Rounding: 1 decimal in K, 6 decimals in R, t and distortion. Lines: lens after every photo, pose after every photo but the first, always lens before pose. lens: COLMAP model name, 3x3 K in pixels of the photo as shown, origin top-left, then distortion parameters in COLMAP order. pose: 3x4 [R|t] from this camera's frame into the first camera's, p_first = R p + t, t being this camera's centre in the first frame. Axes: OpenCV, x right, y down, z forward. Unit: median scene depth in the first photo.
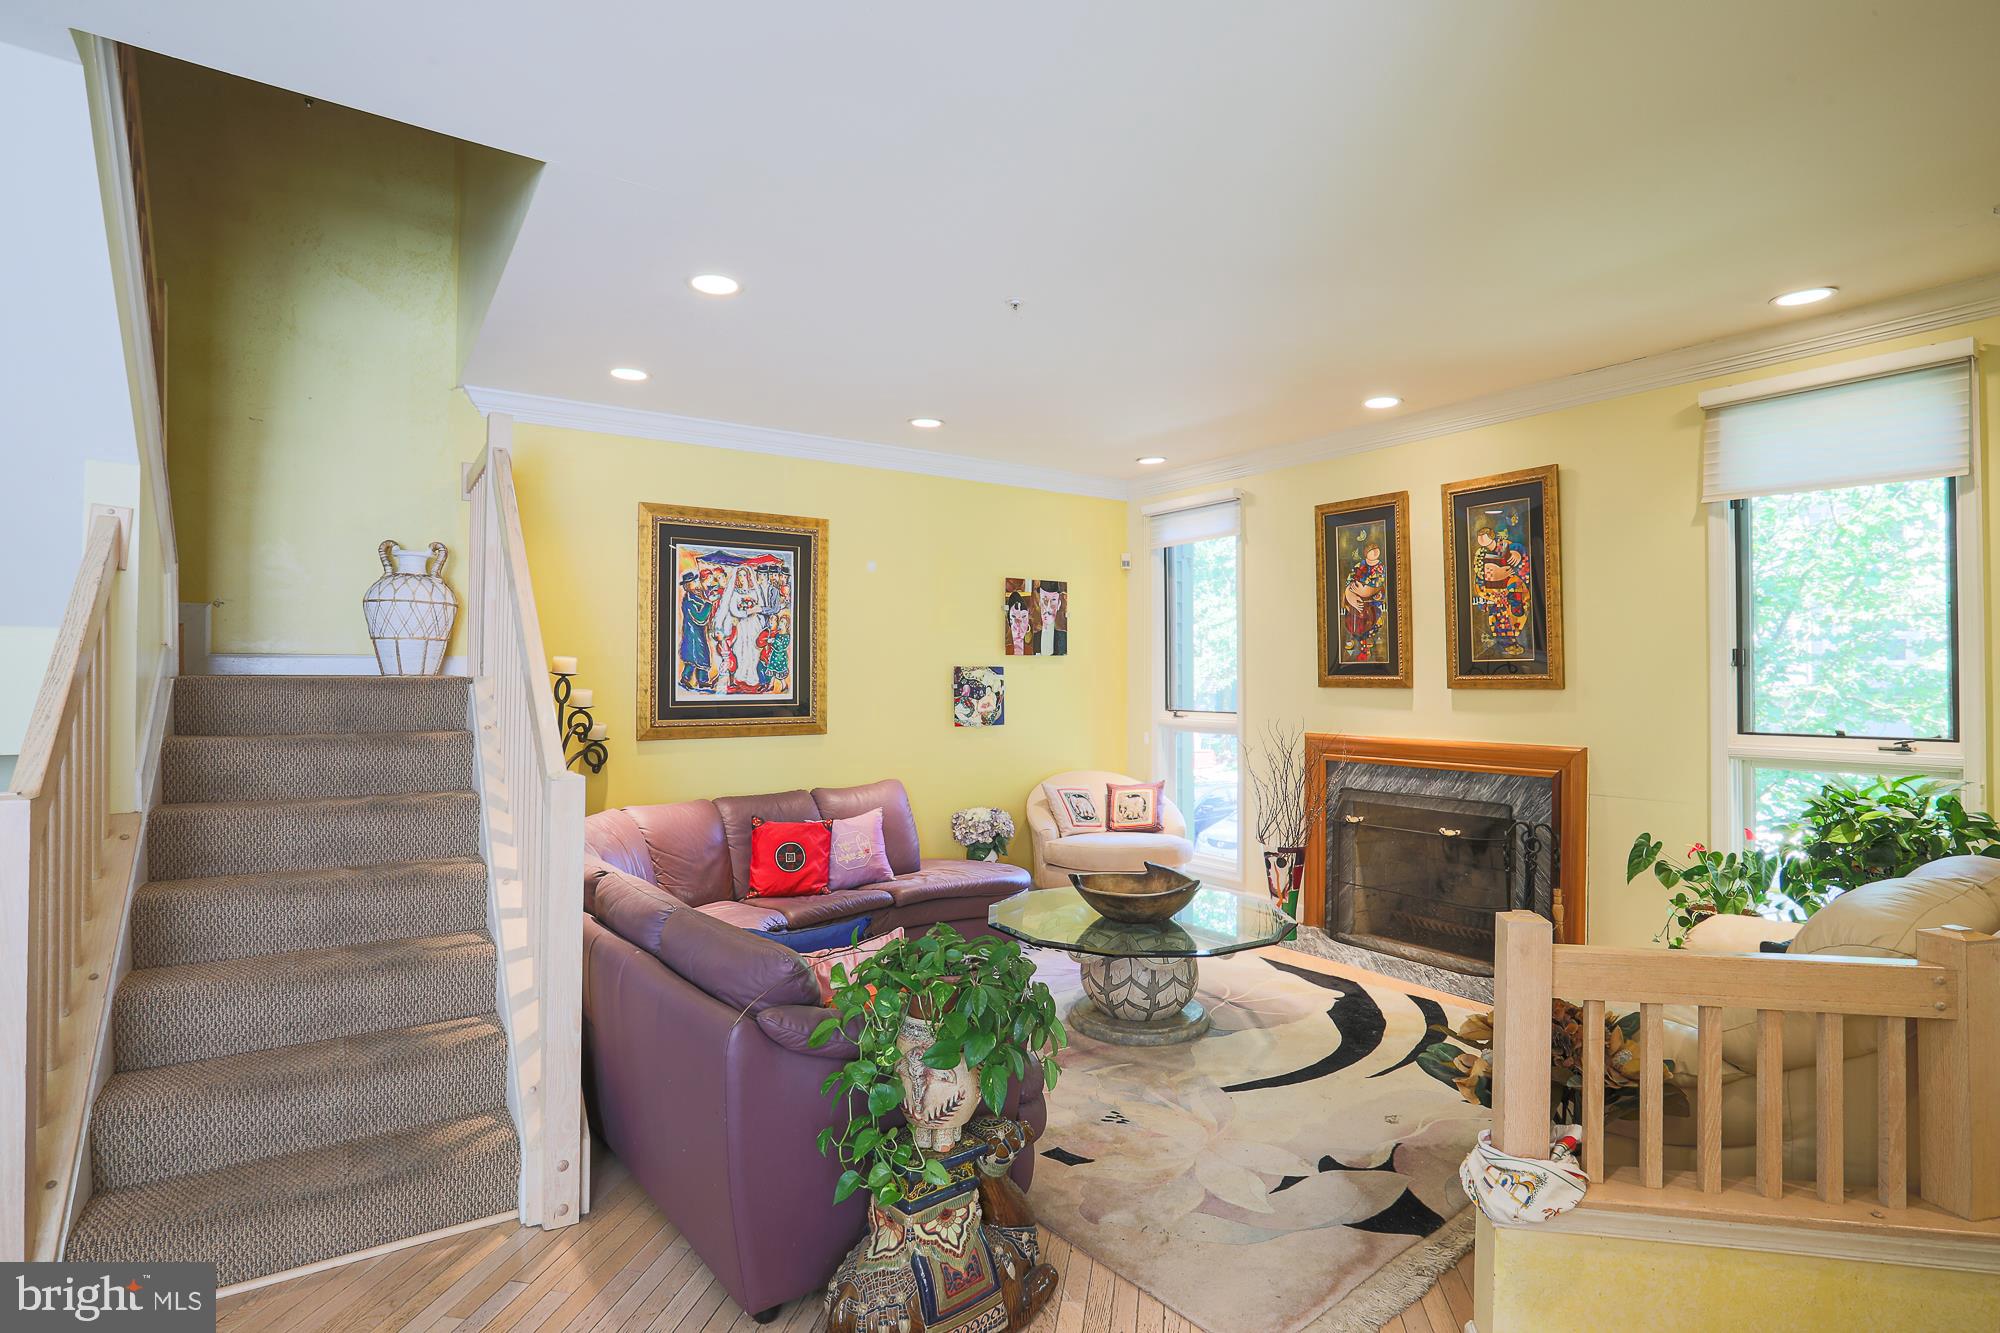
lens RADIAL K [[979.7, 0, 1020.9], [0, 979.7, 667.4], [0, 0, 1]] dist [-0.055115, 0.015615]
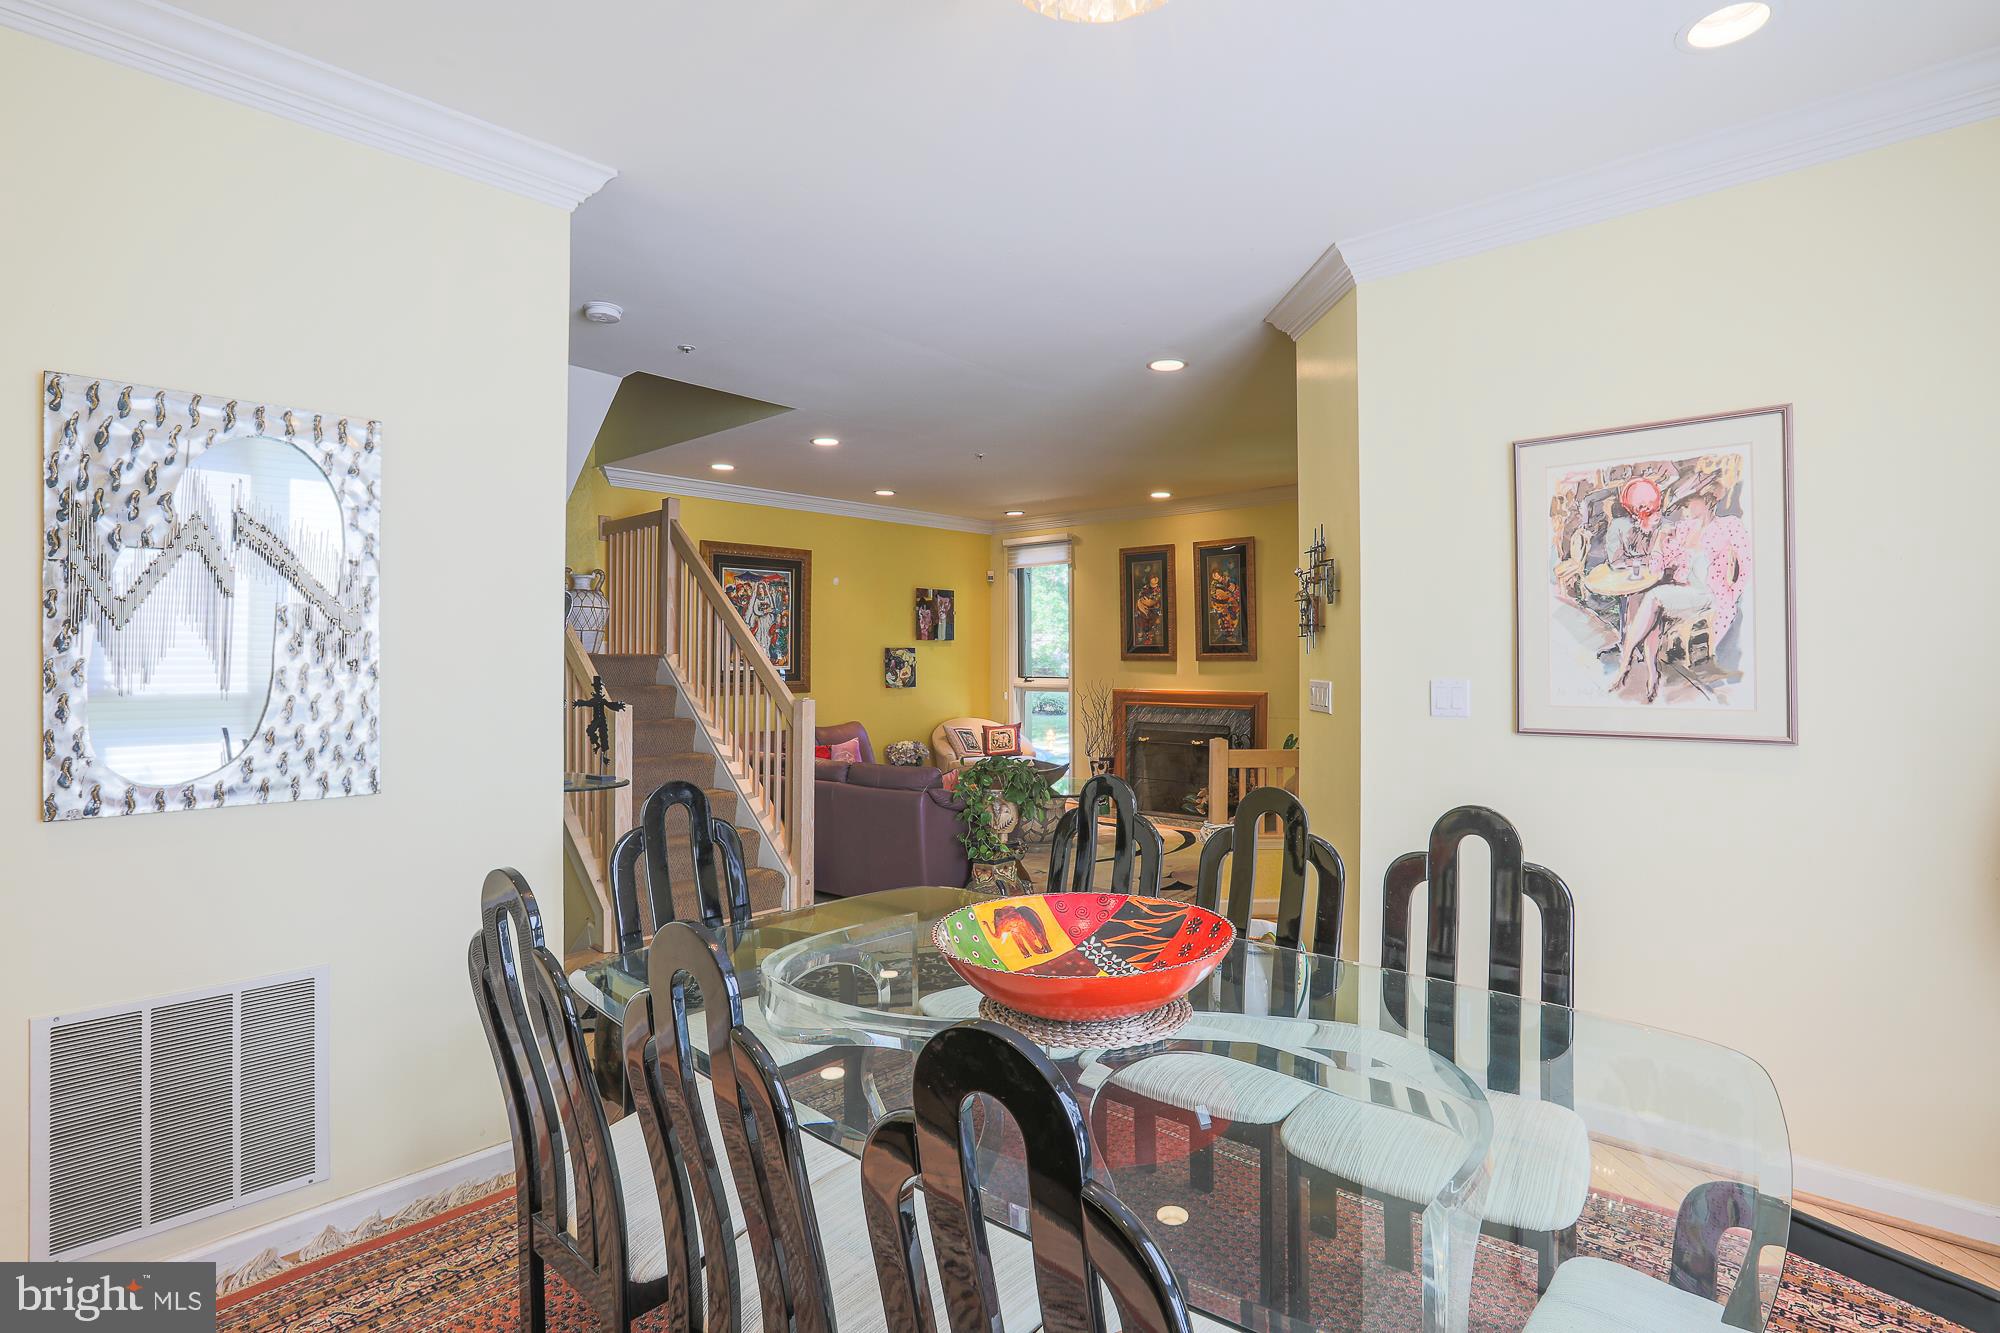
lens RADIAL K [[973.3, 0, 1003.5], [0, 973.3, 661.0], [0, 0, 1]] dist [-0.050111, 0.048341]
pose [[0.977215, -0.002120, 0.212242, -0.250563], [-0.000714, 0.999912, 0.013276, -0.000756], [-0.212252, -0.013125, 0.977127, -0.590240]]
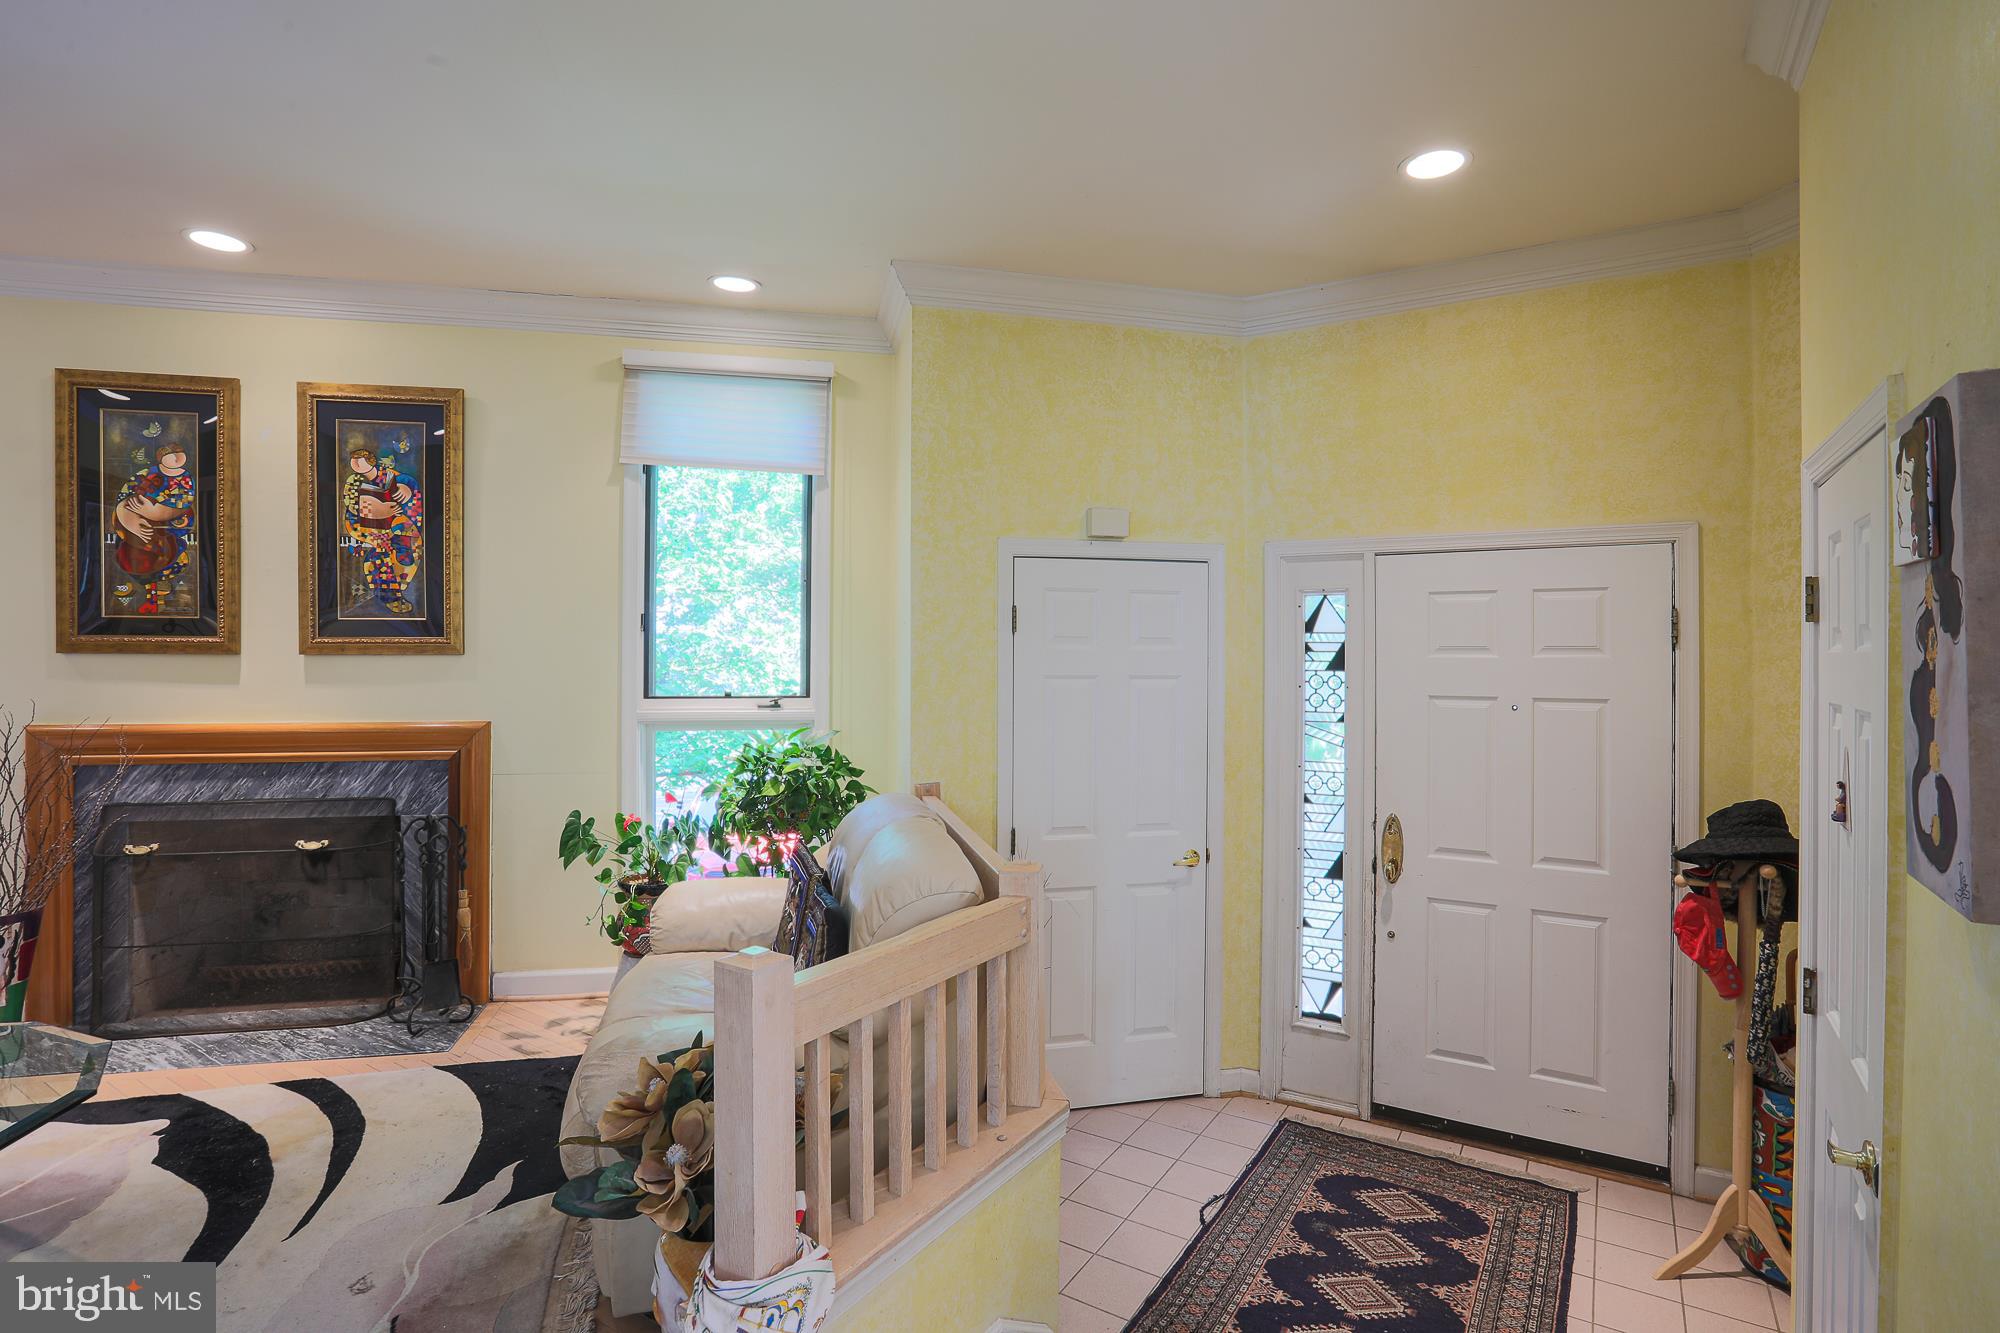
lens RADIAL K [[975.5, 0, 1008.5], [0, 975.5, 647.7], [0, 0, 1]] dist [-0.051002, 0.018135]
pose [[0.371156, 0.001222, 0.928570, -0.041602], [-0.016654, 0.999847, 0.005340, 0.003239], [-0.928421, -0.017447, 0.371120, 0.204499]]
